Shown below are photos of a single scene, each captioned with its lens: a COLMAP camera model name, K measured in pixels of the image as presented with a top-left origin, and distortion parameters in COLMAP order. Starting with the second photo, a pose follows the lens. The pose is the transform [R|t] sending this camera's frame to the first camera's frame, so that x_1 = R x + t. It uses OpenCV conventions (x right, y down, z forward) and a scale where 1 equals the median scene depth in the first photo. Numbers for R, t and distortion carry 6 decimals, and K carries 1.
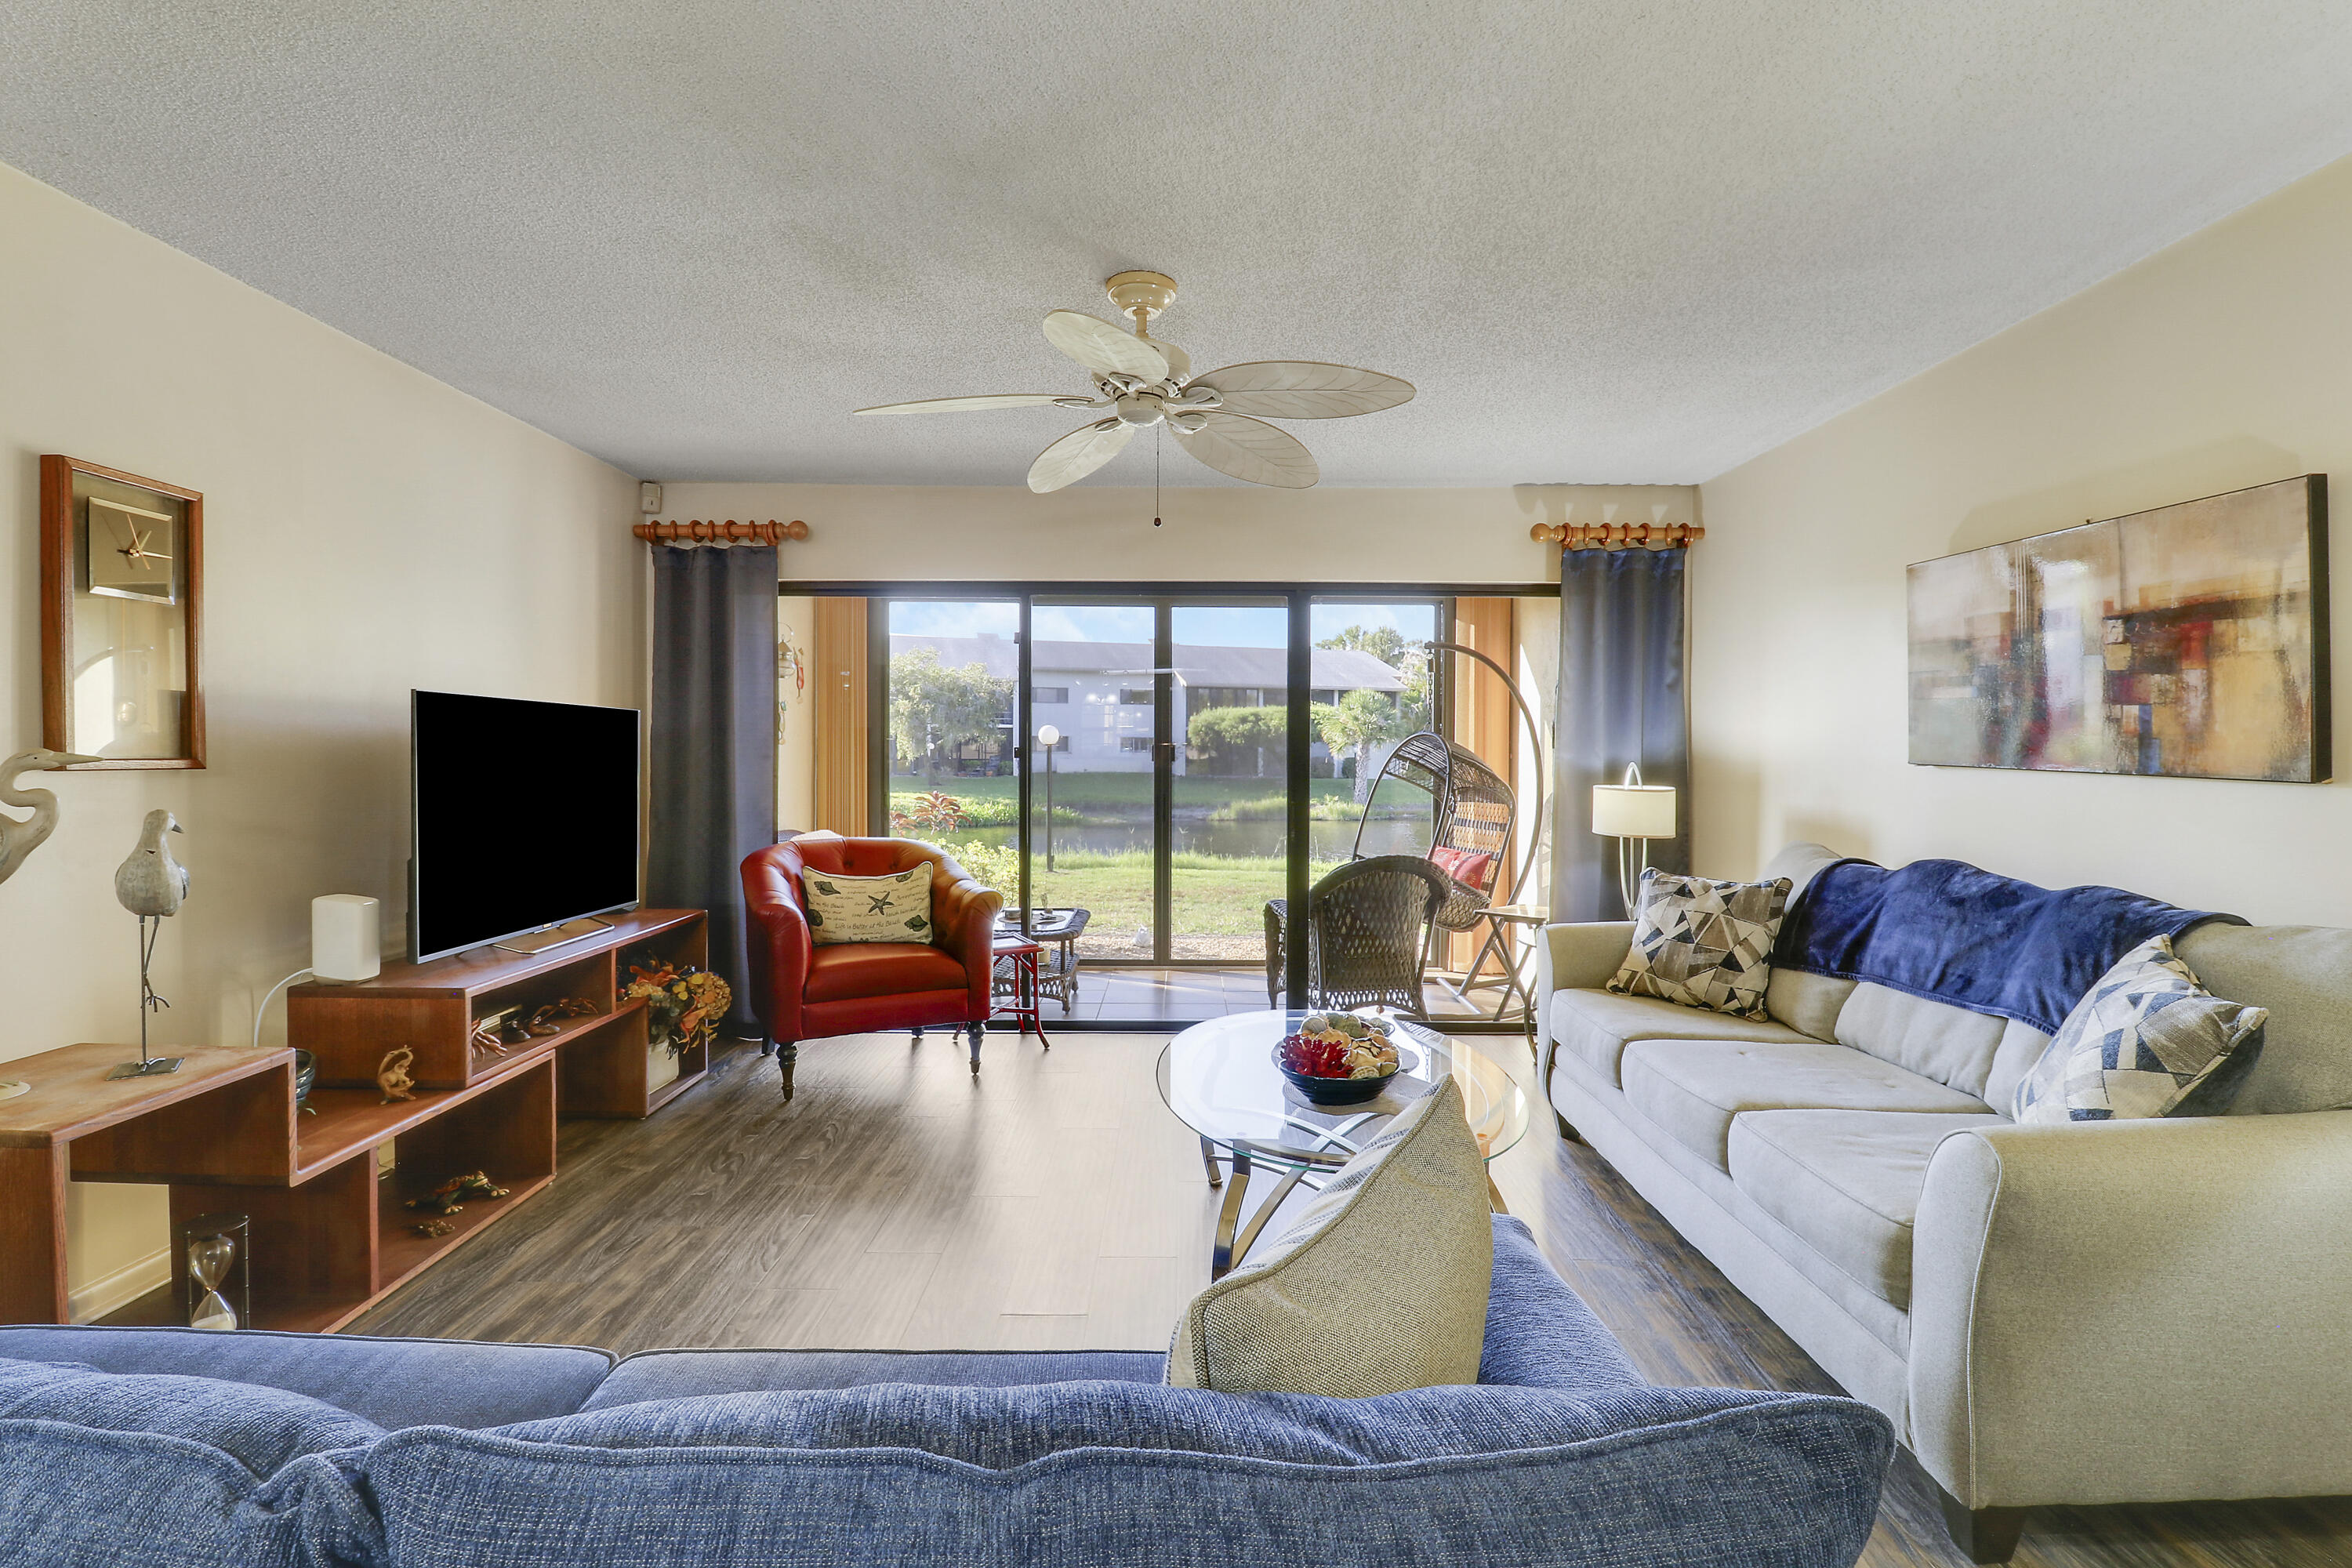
lens RADIAL K [[1105.6, 0, 1168.2], [0, 1105.6, 766.3], [0, 0, 1]] dist [-0.000071, -0.012878]
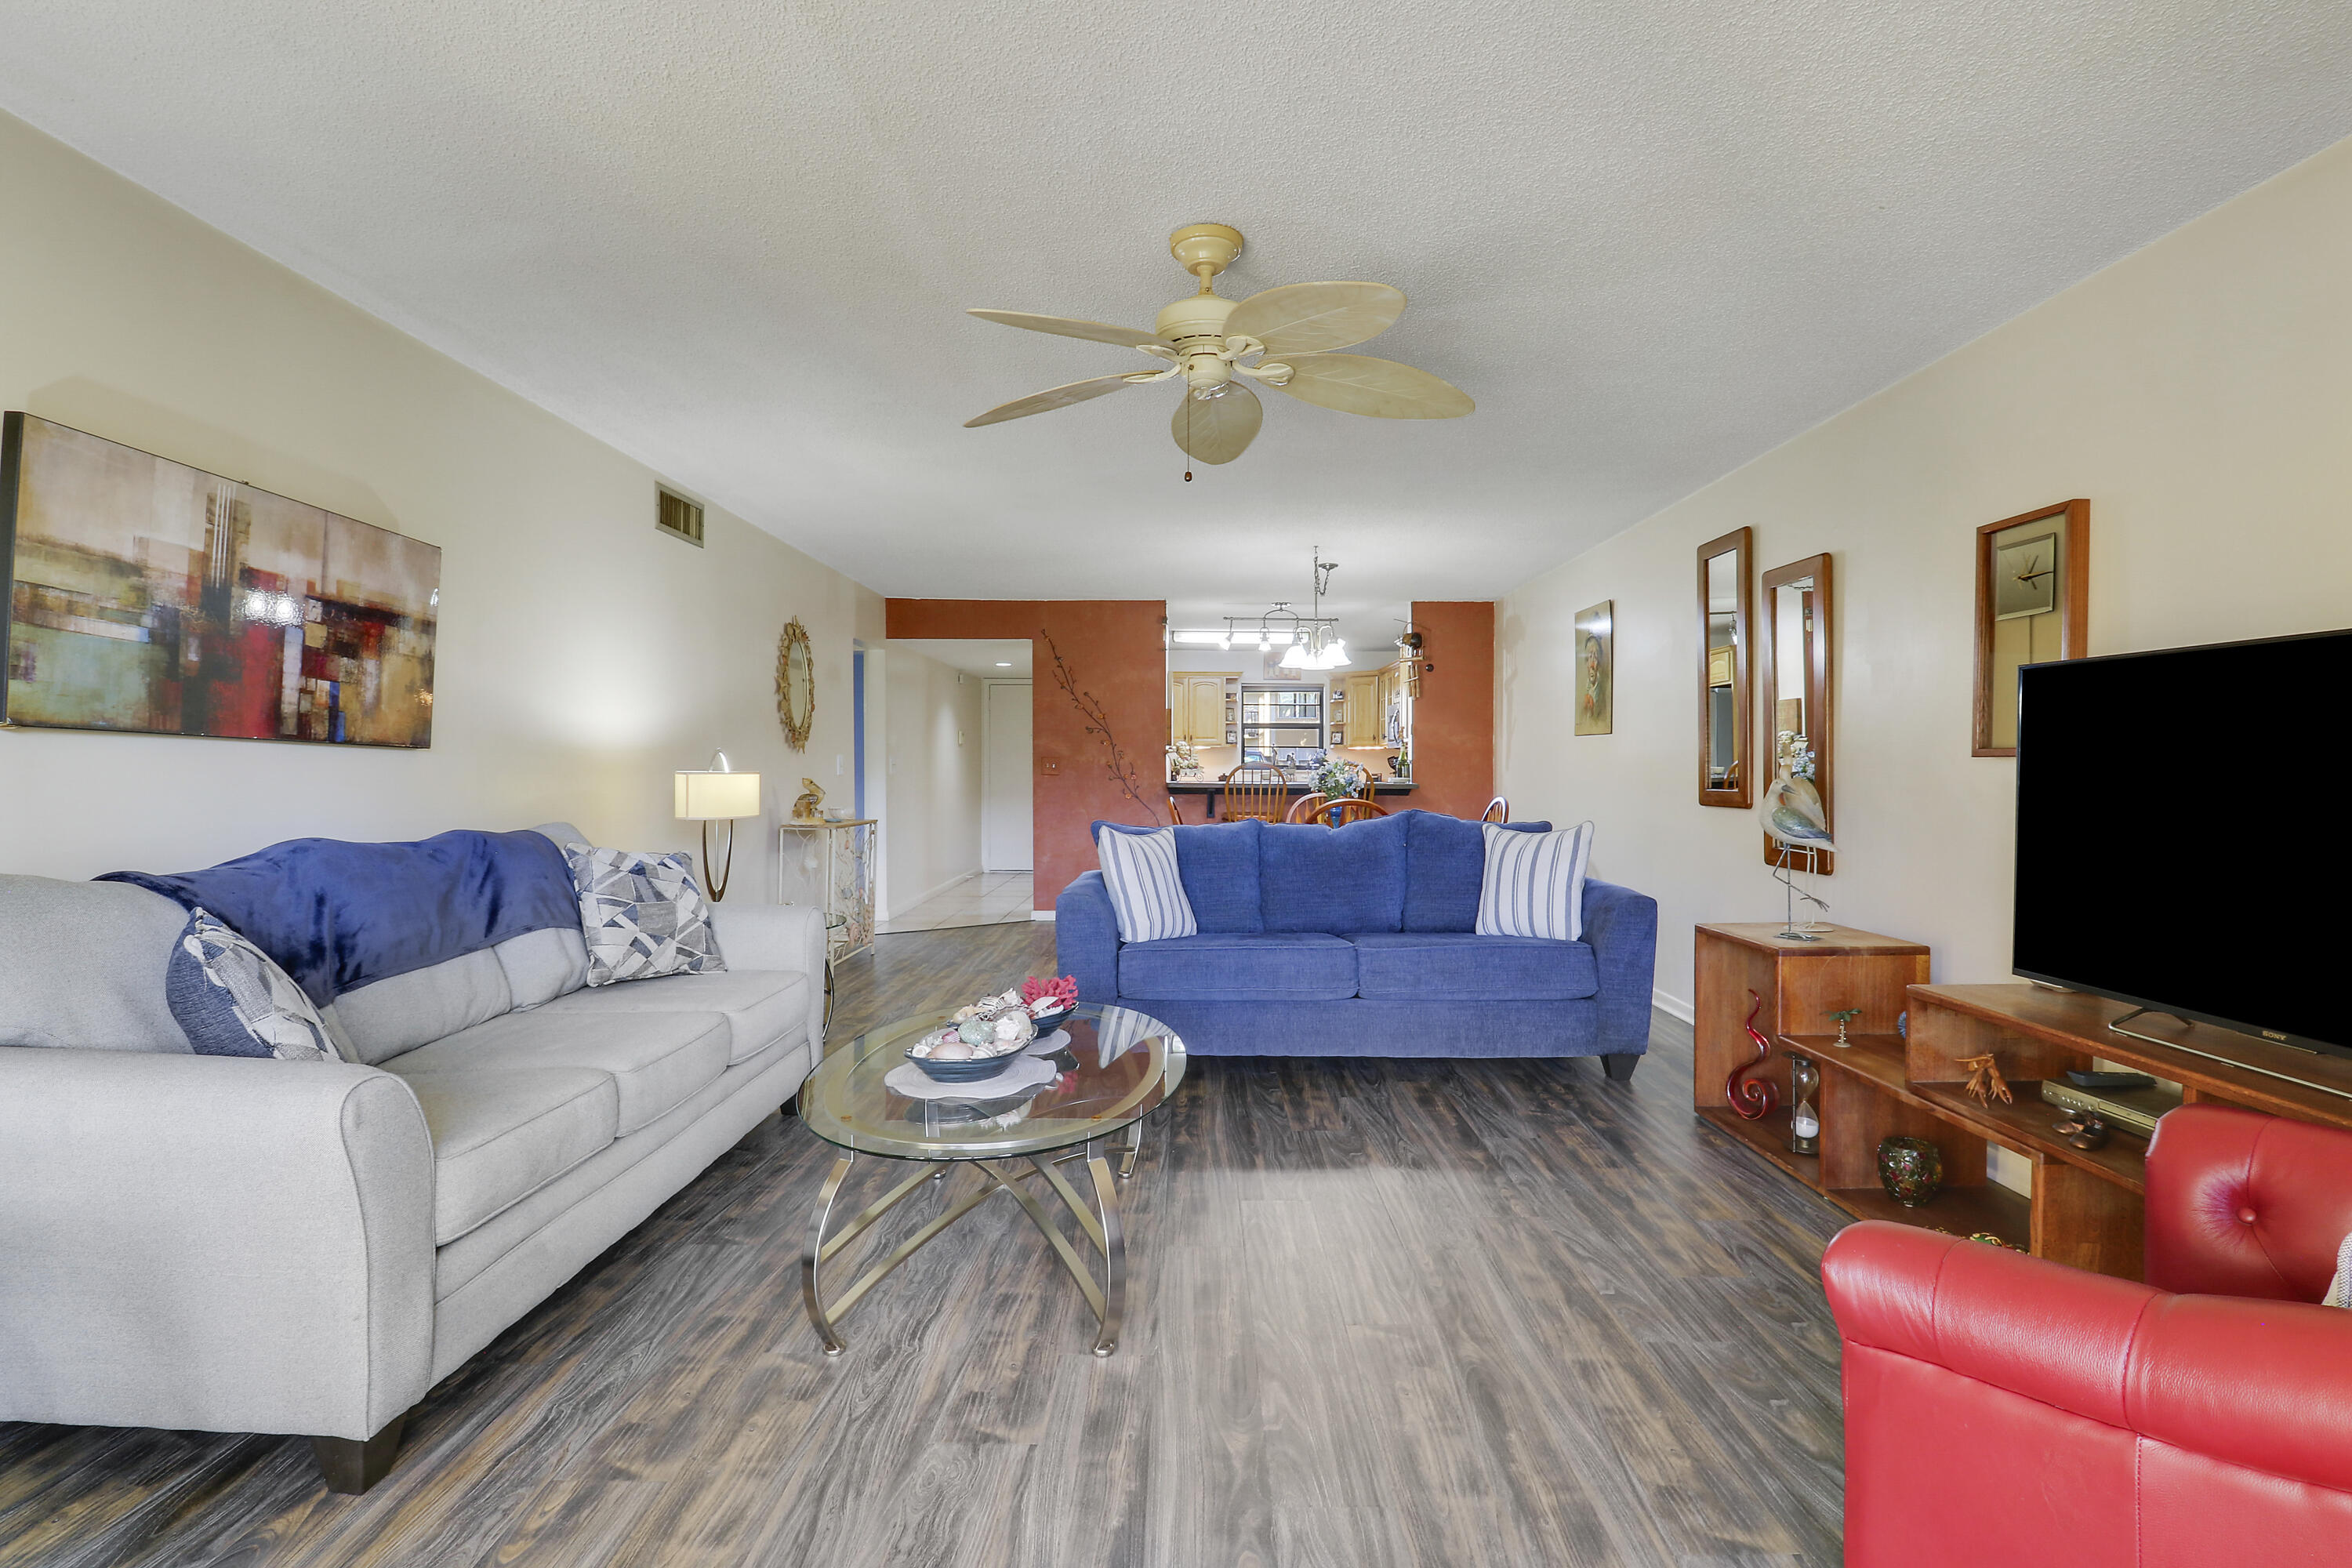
lens RADIAL K [[1105.6, 0, 1180.2], [0, 1105.6, 757.9], [0, 0, 1]] dist [-0.000071, -0.012878]
pose [[-0.999917, -0.011943, -0.004915, 0.001813], [-0.011961, 0.999921, 0.003774, 0.006651], [0.004870, 0.003833, -0.999981, 1.600243]]
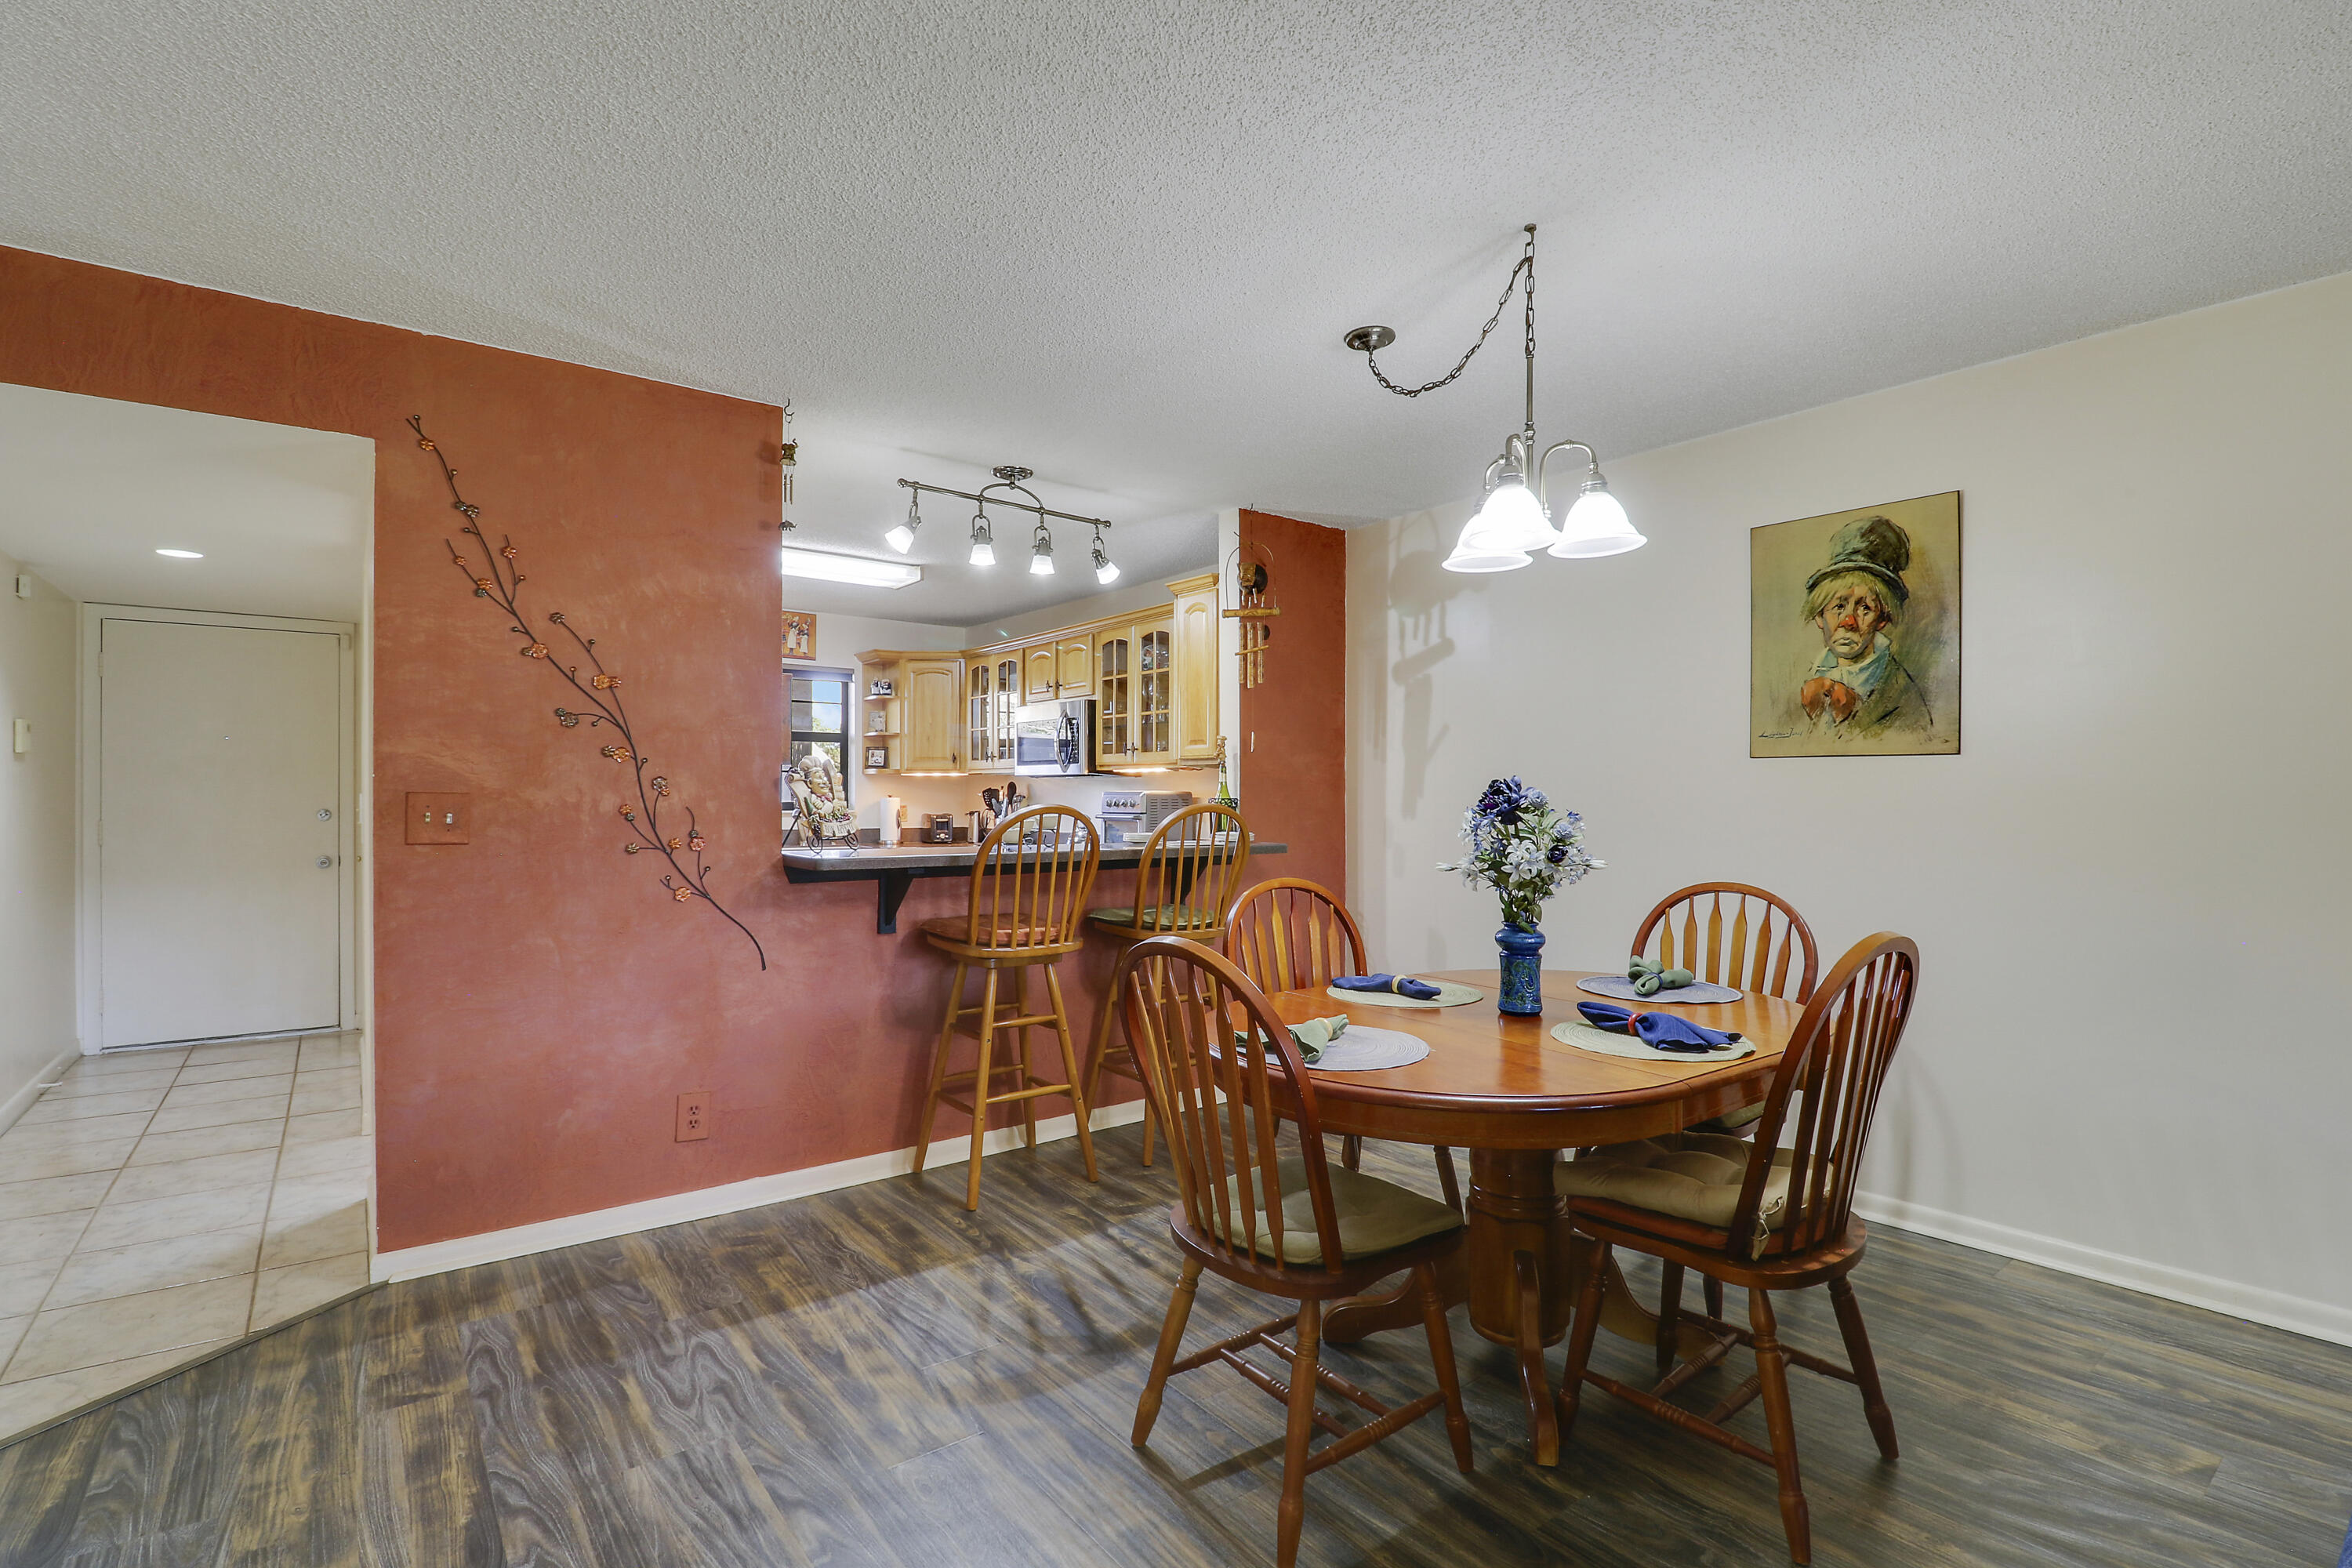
lens RADIAL K [[1105.6, 0, 1179.9], [0, 1105.6, 799.4], [0, 0, 1]] dist [-0.000071, -0.012878]
pose [[-0.787789, -0.009543, -0.615872, 0.350267], [-0.017047, 0.999835, 0.006312, 0.007940], [0.615710, 0.015471, -0.787821, 0.154072]]
